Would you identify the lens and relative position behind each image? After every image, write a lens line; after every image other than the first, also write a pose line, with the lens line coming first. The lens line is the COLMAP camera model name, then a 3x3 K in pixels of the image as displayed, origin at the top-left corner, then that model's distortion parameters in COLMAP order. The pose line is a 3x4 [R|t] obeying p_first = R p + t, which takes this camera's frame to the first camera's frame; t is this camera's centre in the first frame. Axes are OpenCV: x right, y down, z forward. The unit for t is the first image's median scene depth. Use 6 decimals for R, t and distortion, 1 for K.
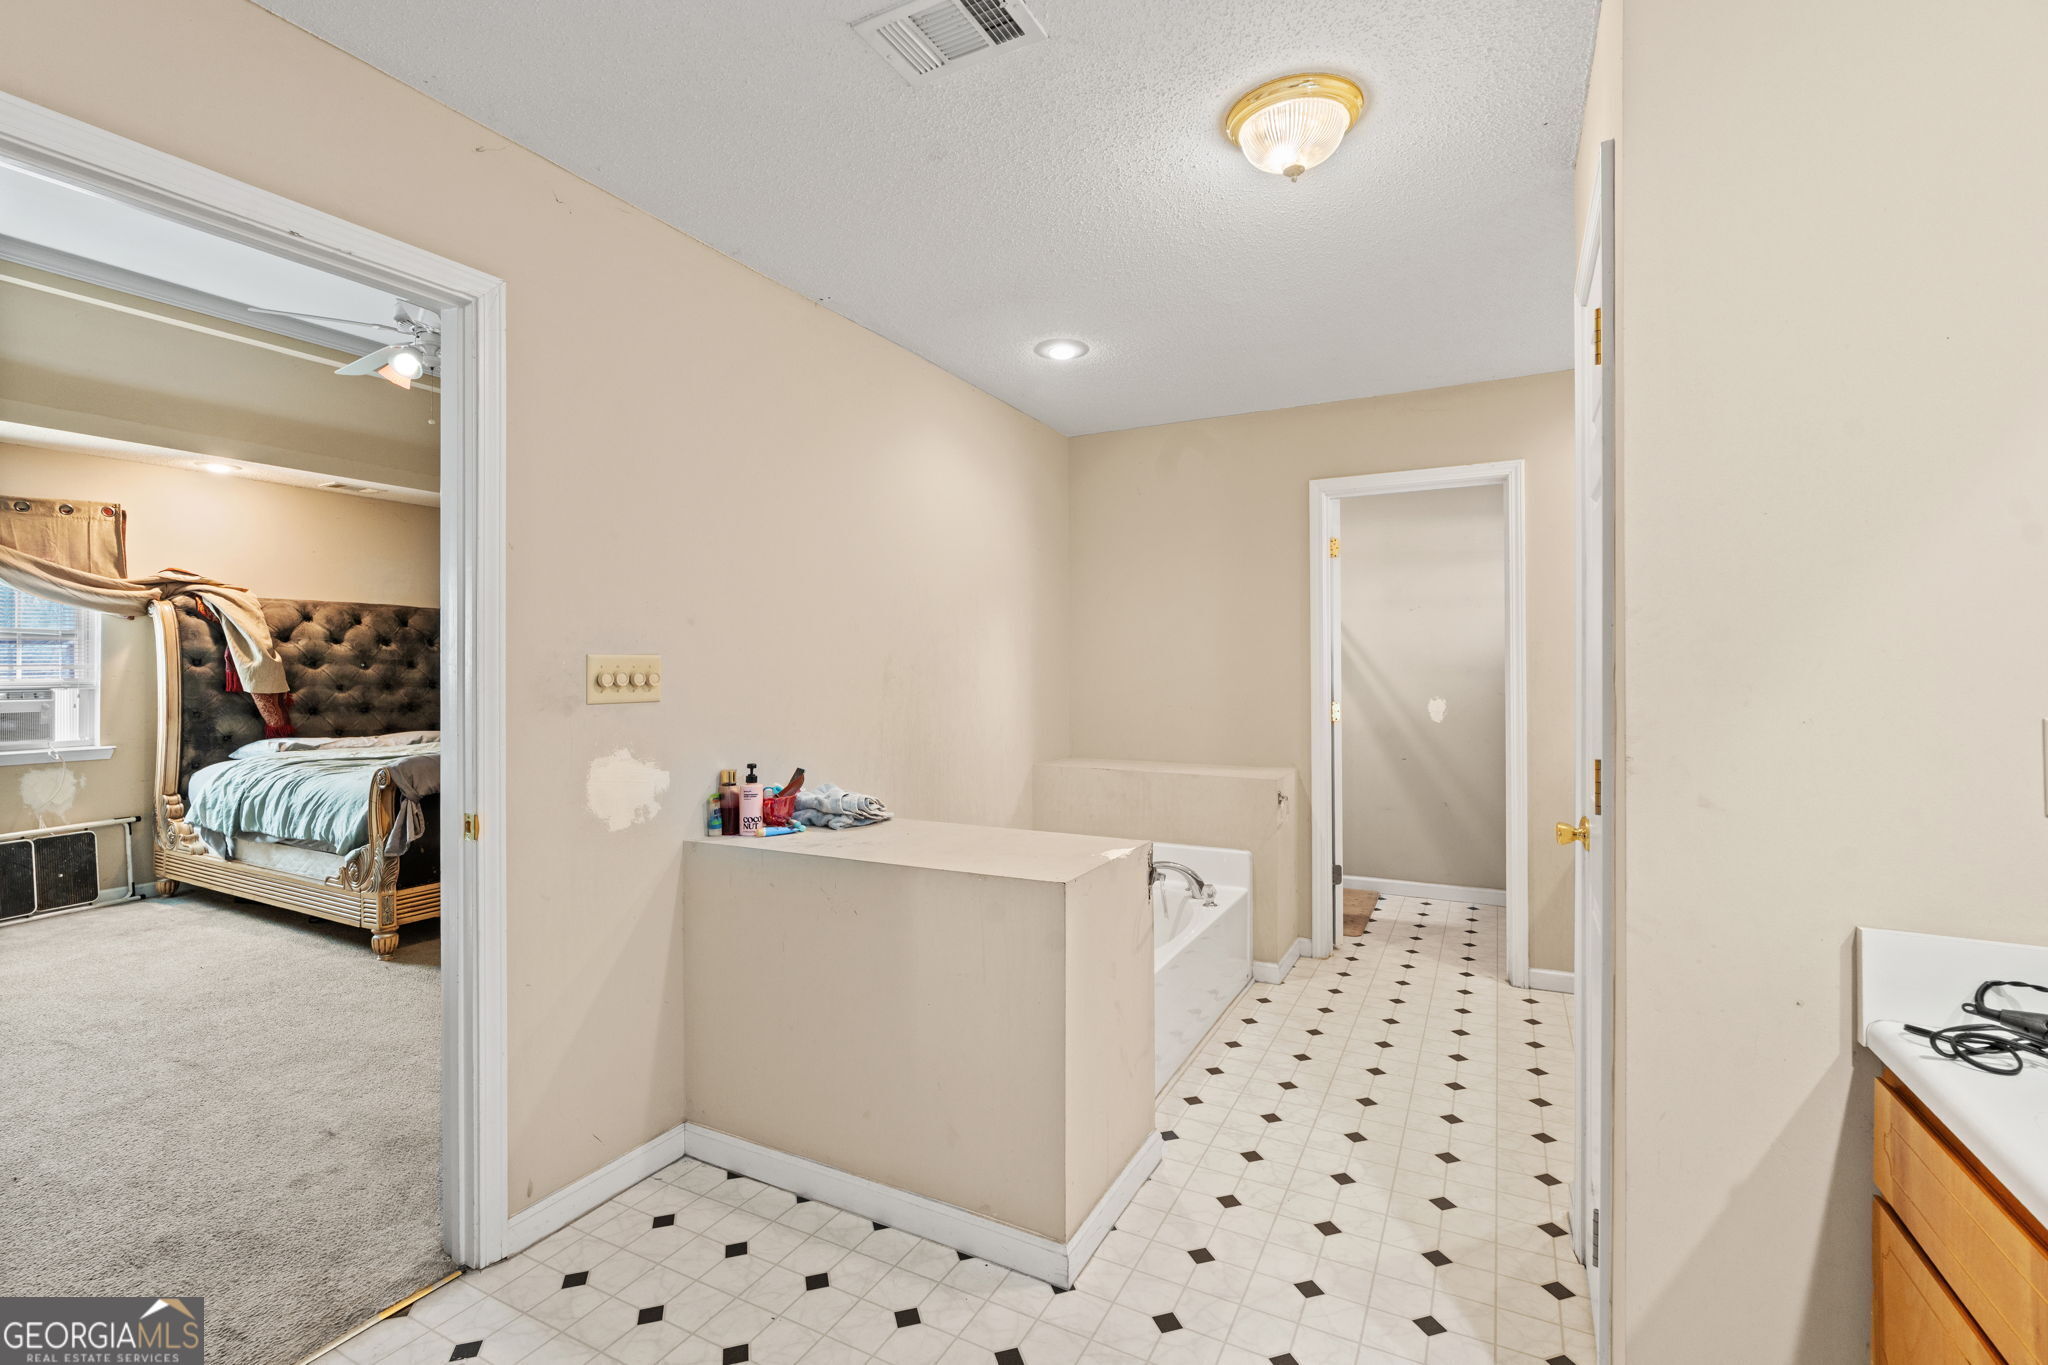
lens RADIAL K [[899.1, 0, 1020.6], [0, 899.1, 672.8], [0, 0, 1]] dist [-0.016727, -0.000807]
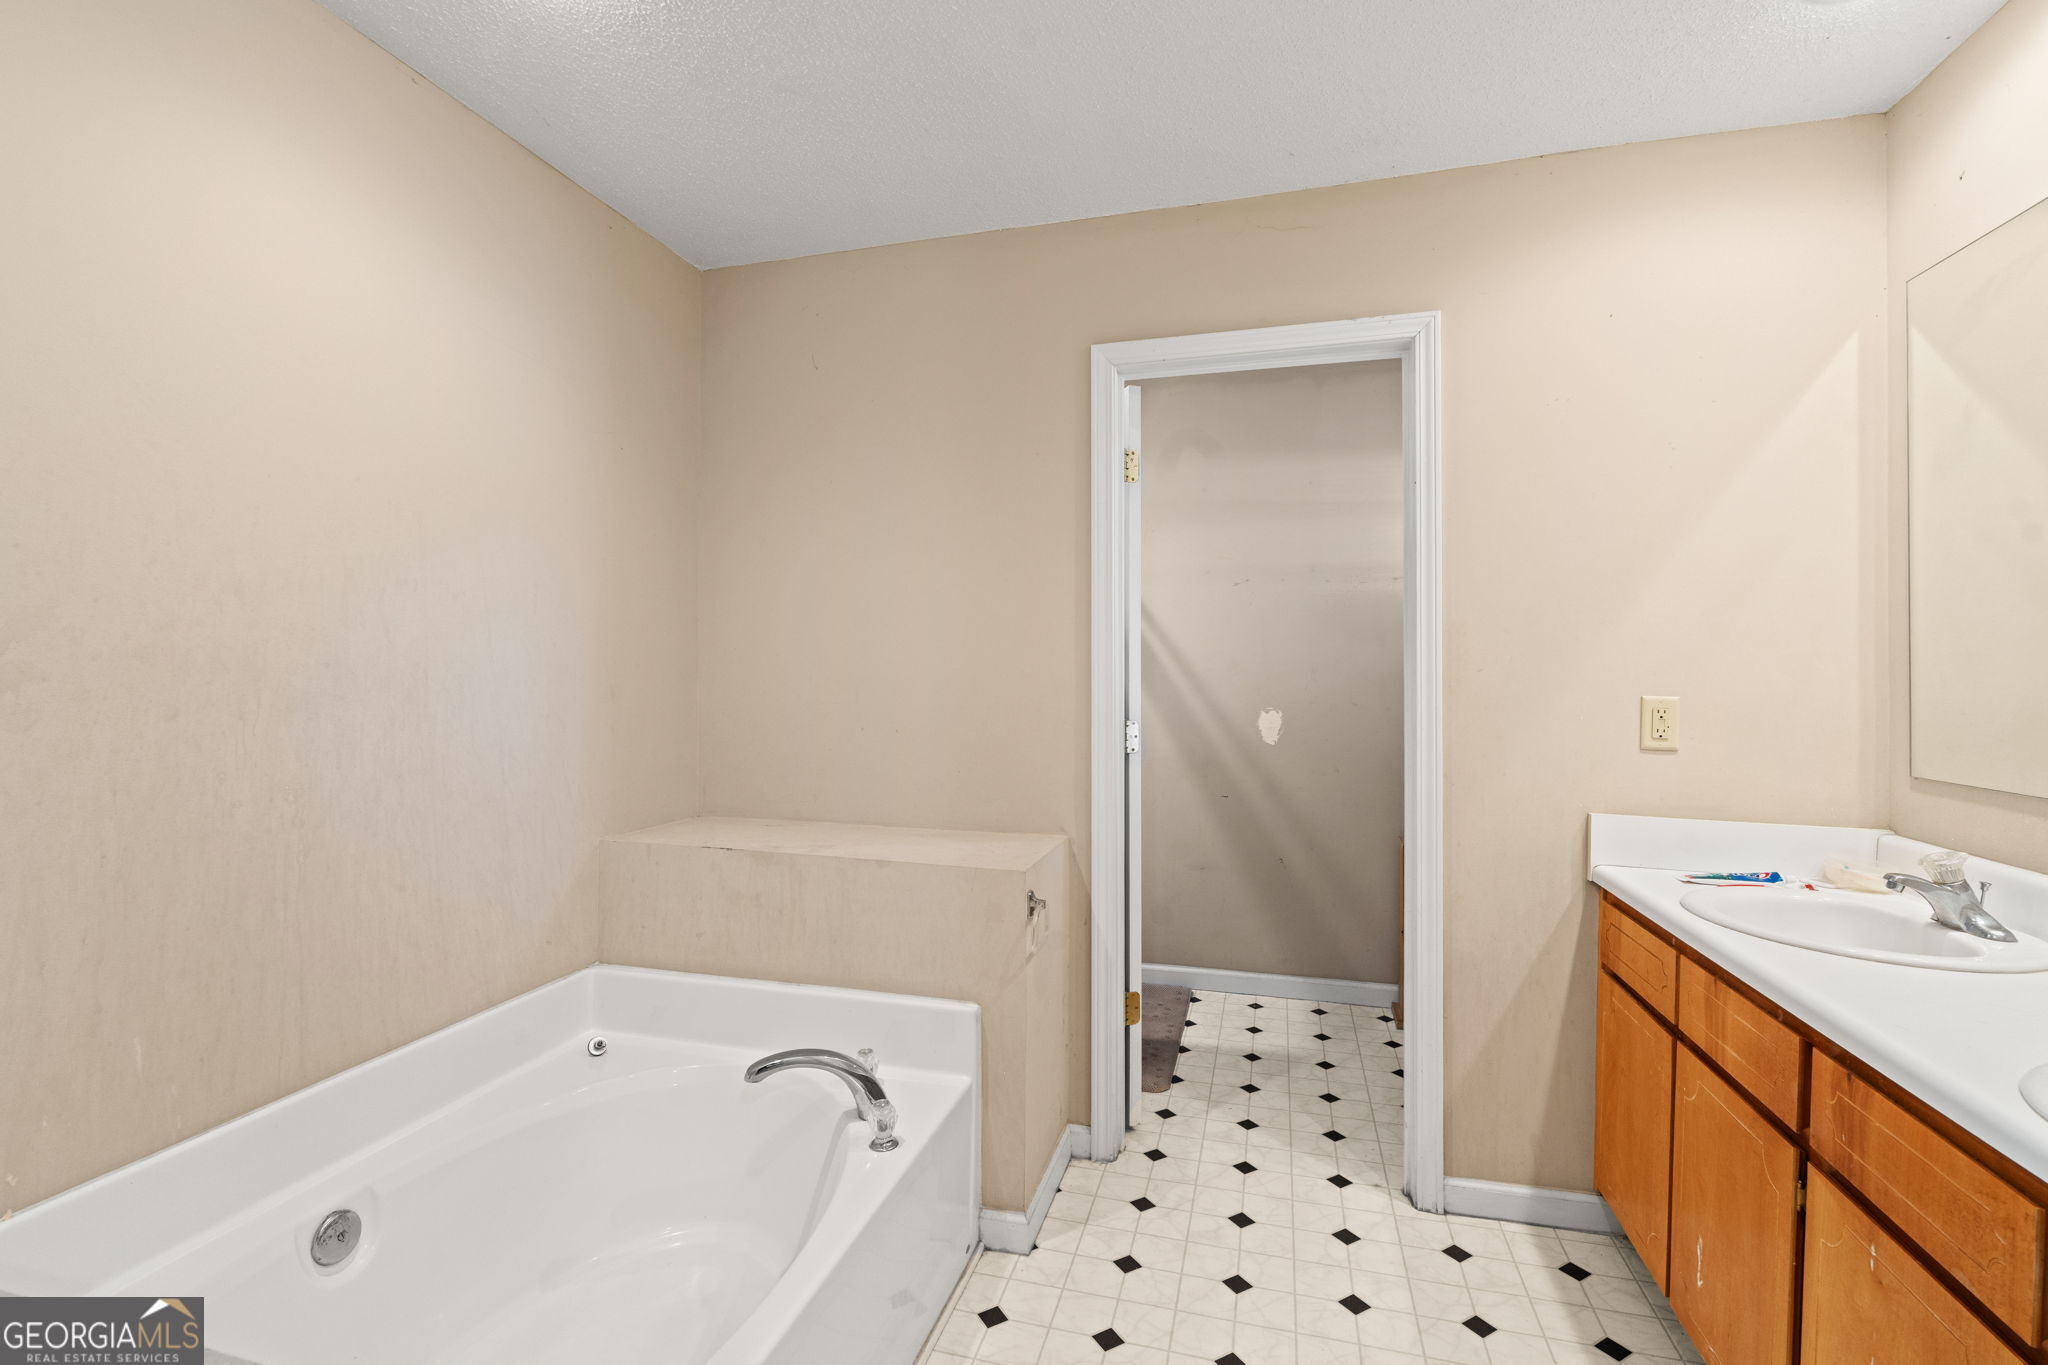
lens RADIAL K [[899.1, 0, 1025.7], [0, 899.1, 680.9], [0, 0, 1]] dist [-0.016727, -0.000807]
pose [[0.976397, 0.001958, 0.215974, 0.155013], [-0.004228, 0.999941, 0.010046, -0.000392], [-0.215942, -0.010722, 0.976347, 0.437059]]
